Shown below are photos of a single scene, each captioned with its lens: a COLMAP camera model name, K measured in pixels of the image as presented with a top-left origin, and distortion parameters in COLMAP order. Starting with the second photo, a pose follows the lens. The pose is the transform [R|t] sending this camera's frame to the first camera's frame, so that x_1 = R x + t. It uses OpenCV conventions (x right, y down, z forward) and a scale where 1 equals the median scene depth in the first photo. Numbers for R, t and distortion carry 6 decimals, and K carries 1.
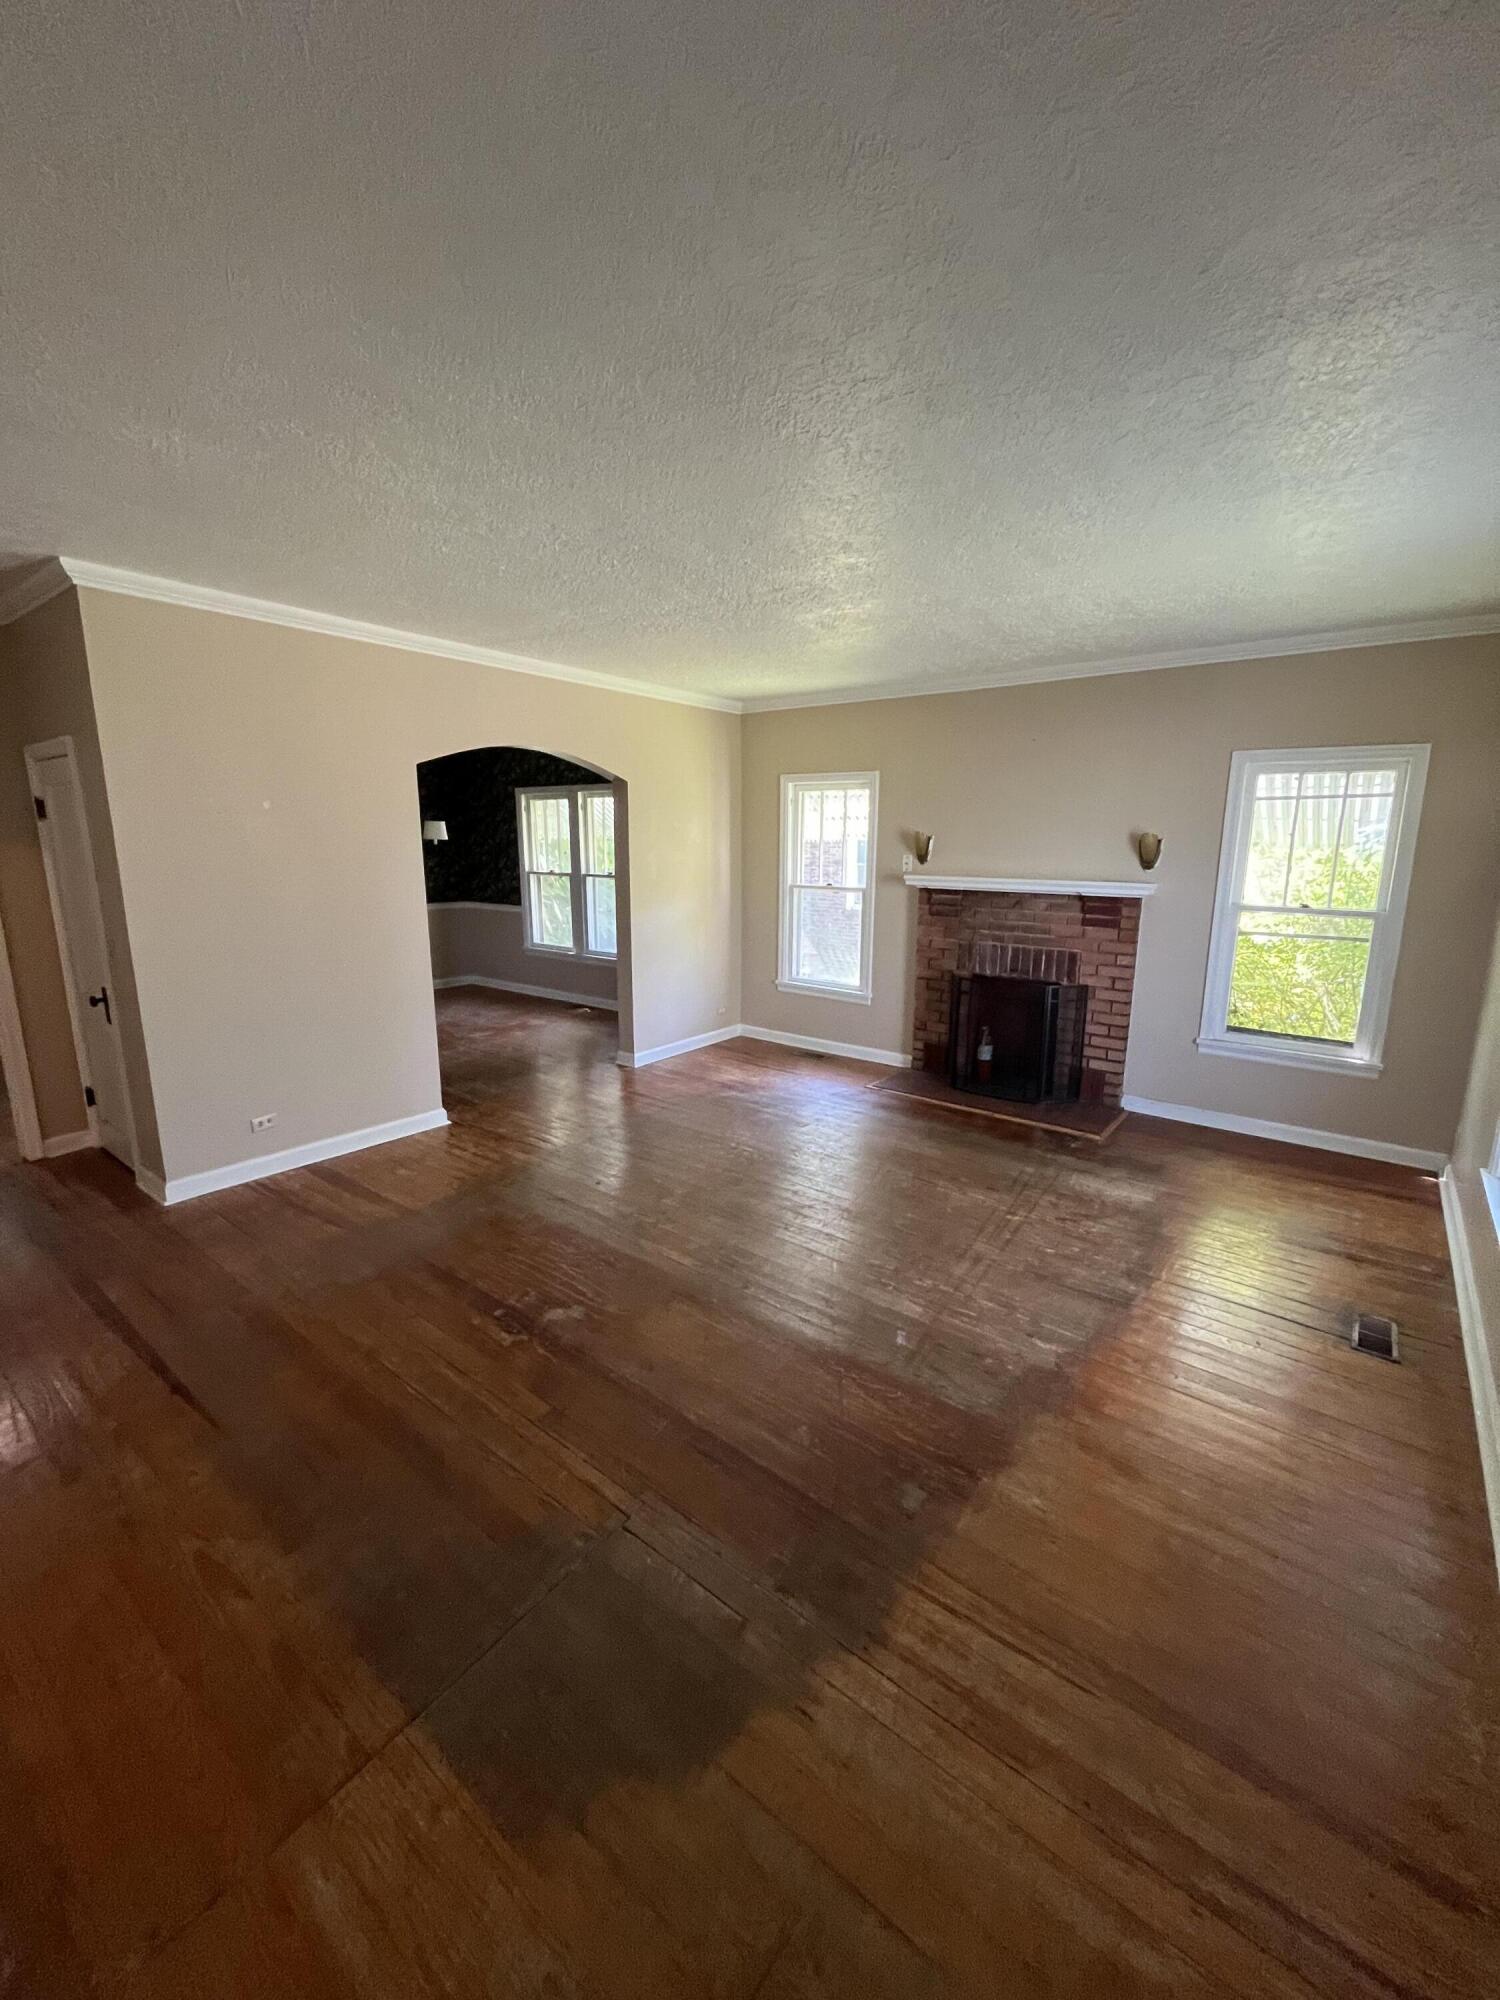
lens RADIAL K [[809.3, 0, 752.2], [0, 809.3, 999.1], [0, 0, 1]] dist [0.000475, 0.001020]
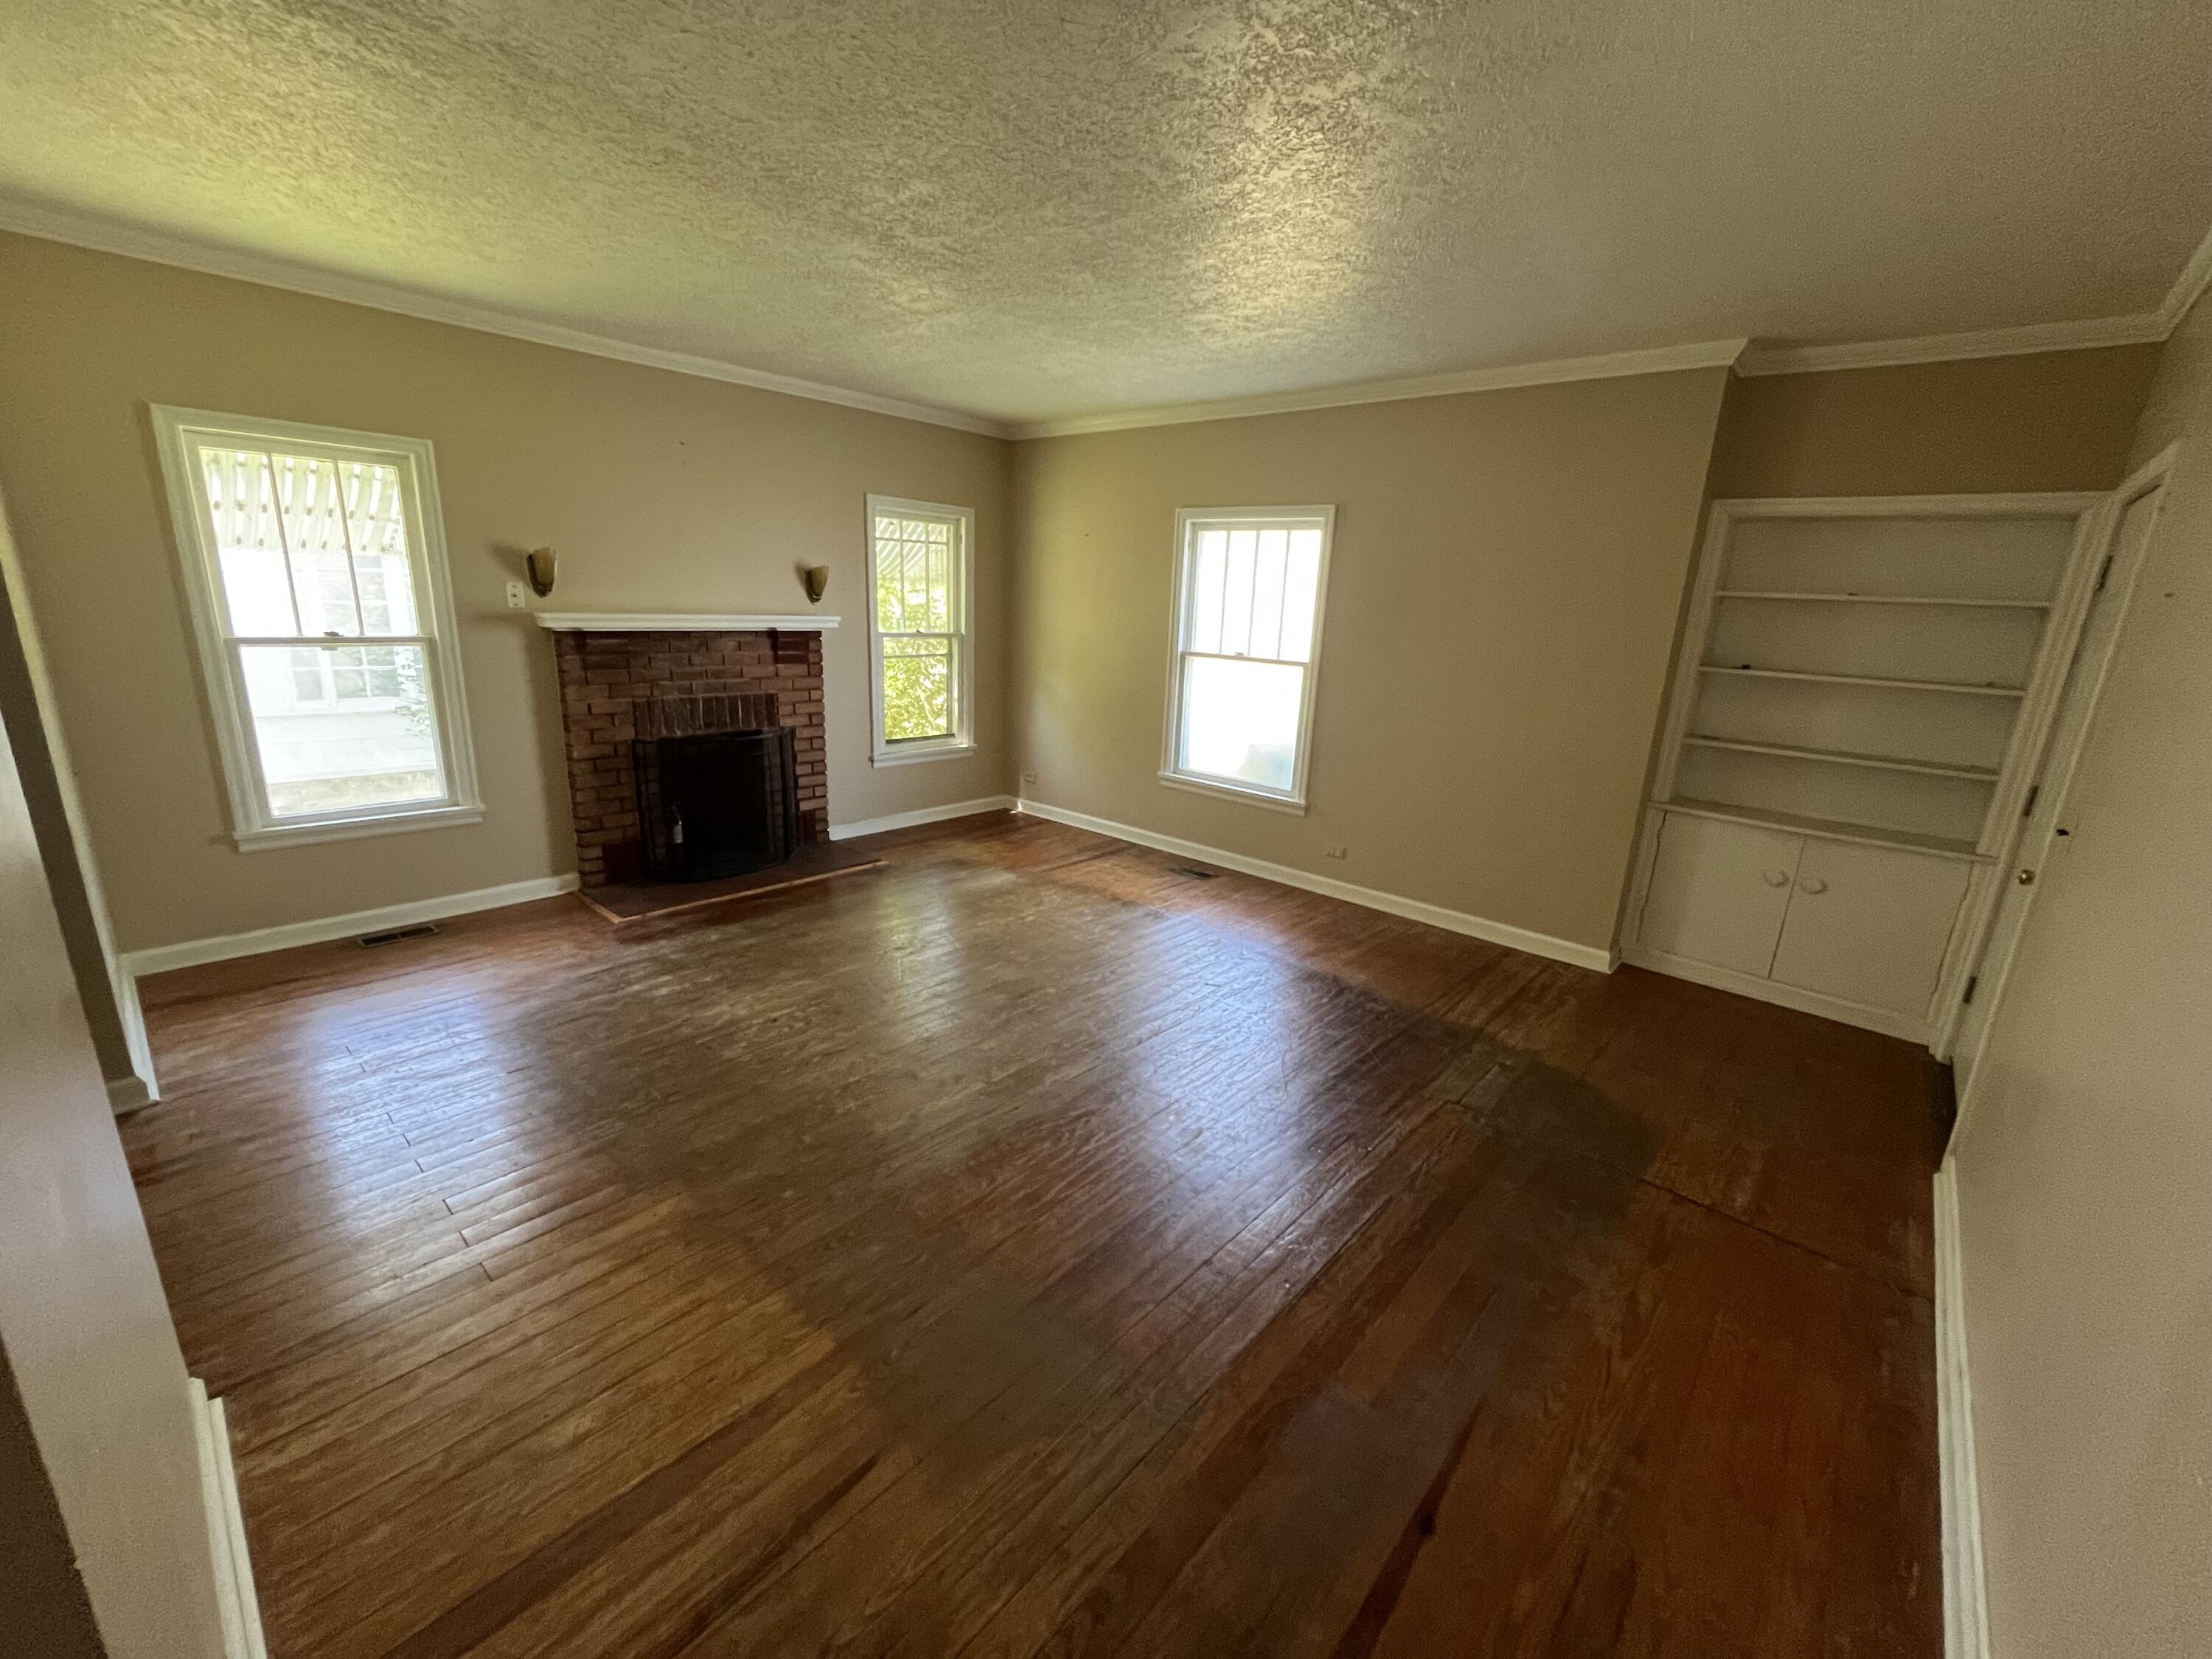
lens RADIAL K [[895.1, 0, 1103.1], [0, 895.1, 826.4], [0, 0, 1]] dist [0.000475, 0.001020]
pose [[0.067950, -0.251483, 0.965474, -0.609782], [0.157668, 0.958257, 0.238506, -0.097460], [-0.985152, 0.136018, 0.104764, 0.543203]]
